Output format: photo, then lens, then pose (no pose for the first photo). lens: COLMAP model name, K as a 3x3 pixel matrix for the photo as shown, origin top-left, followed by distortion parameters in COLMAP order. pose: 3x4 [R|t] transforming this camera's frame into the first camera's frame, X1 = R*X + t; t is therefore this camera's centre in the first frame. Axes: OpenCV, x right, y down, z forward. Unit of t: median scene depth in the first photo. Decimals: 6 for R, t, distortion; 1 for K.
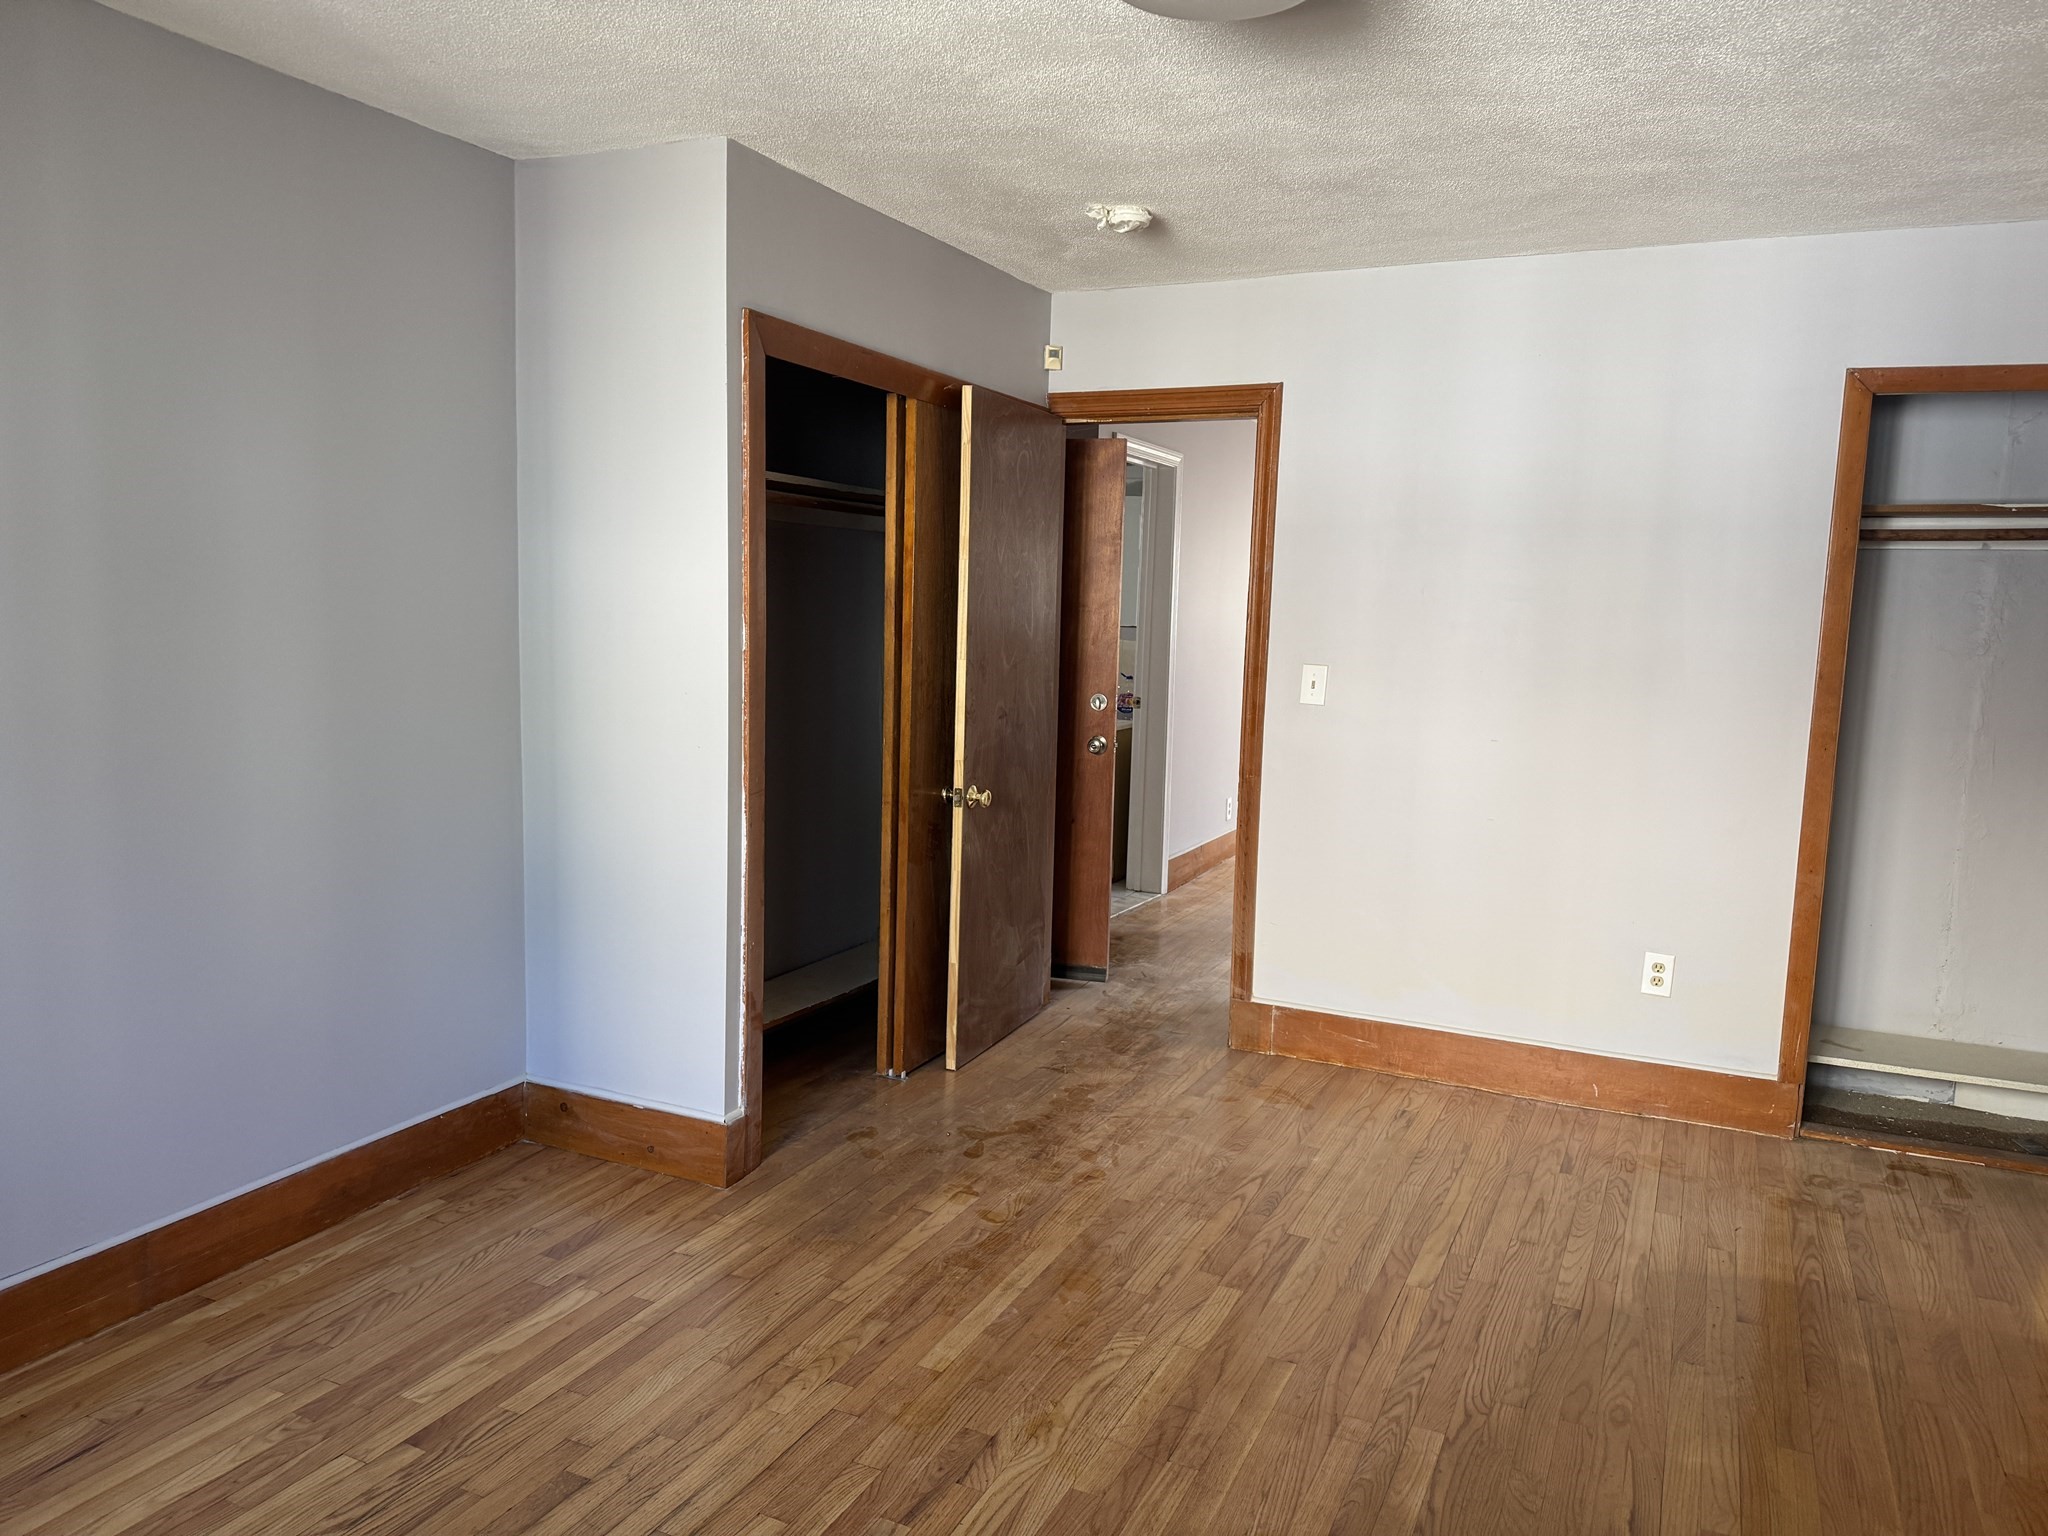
lens RADIAL K [[1448.6, 0, 1025.1], [0, 1448.6, 767.8], [0, 0, 1]] dist [0.070630, -0.117467]
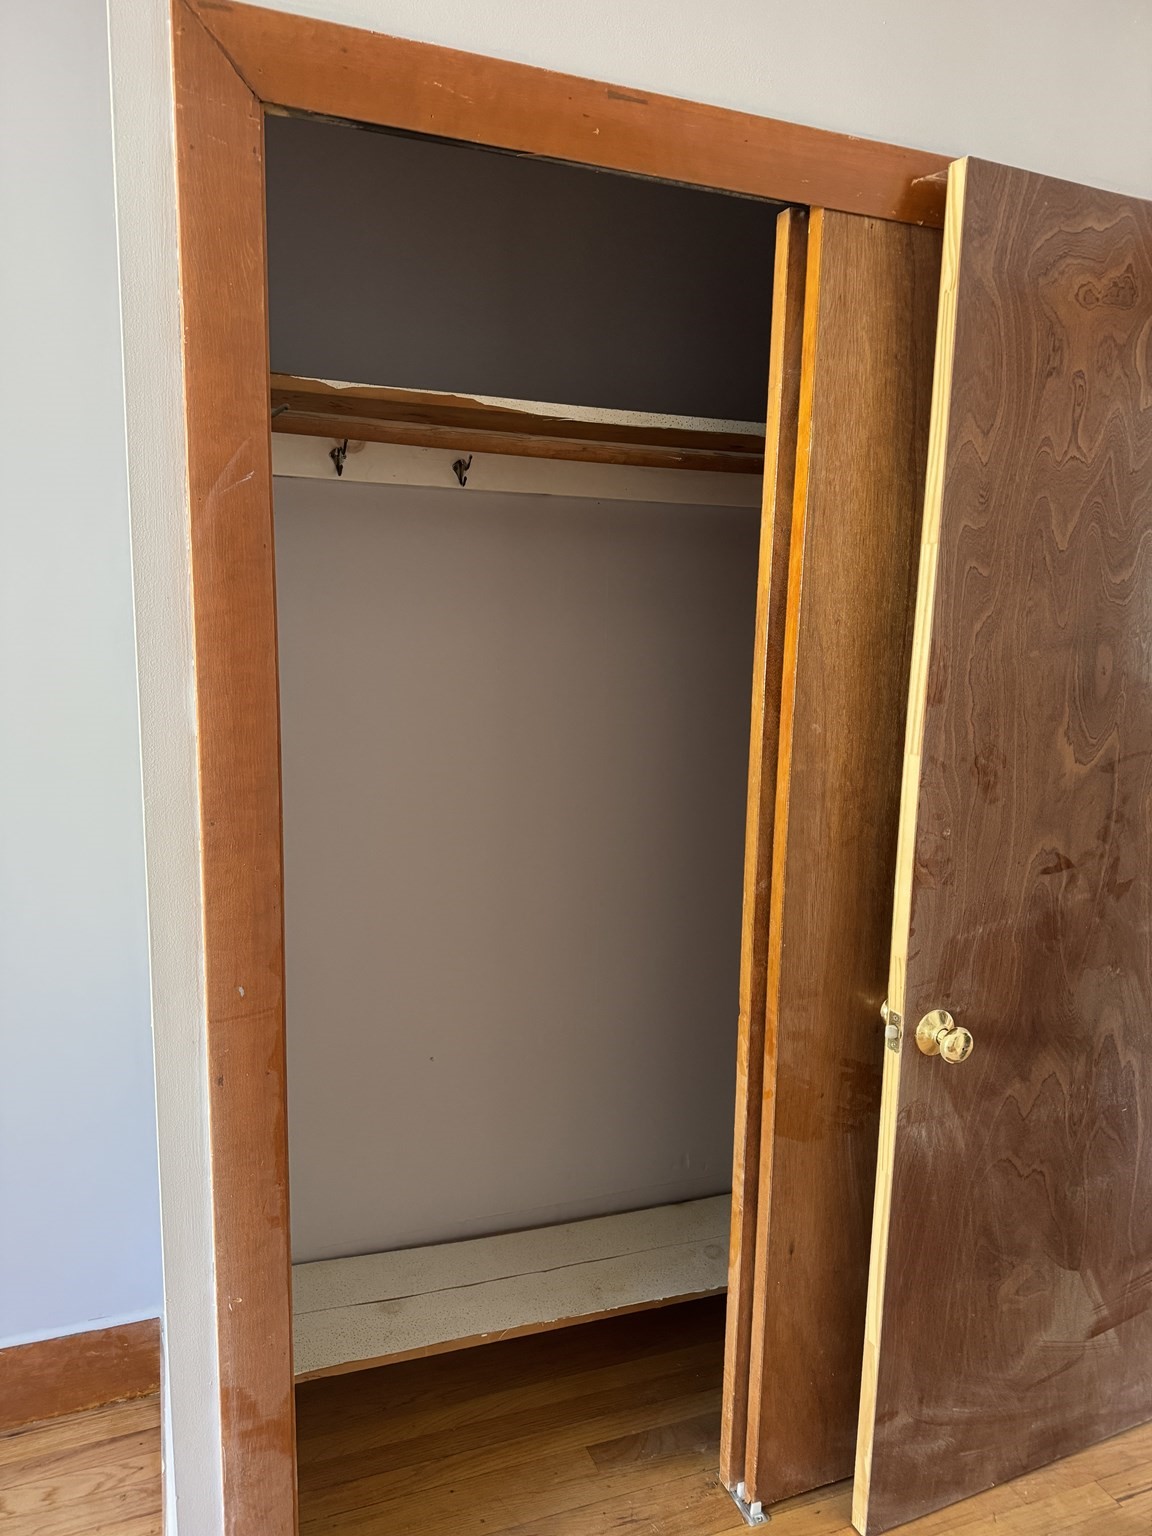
lens RADIAL K [[1082.1, 0, 573.7], [0, 1082.1, 774.2], [0, 0, 1]] dist [0.074890, -0.122365]
pose [[0.726719, 0.087680, -0.681316, 0.121506], [-0.079351, 0.995896, 0.043525, -0.074525], [0.682337, 0.022433, 0.730694, 0.656393]]
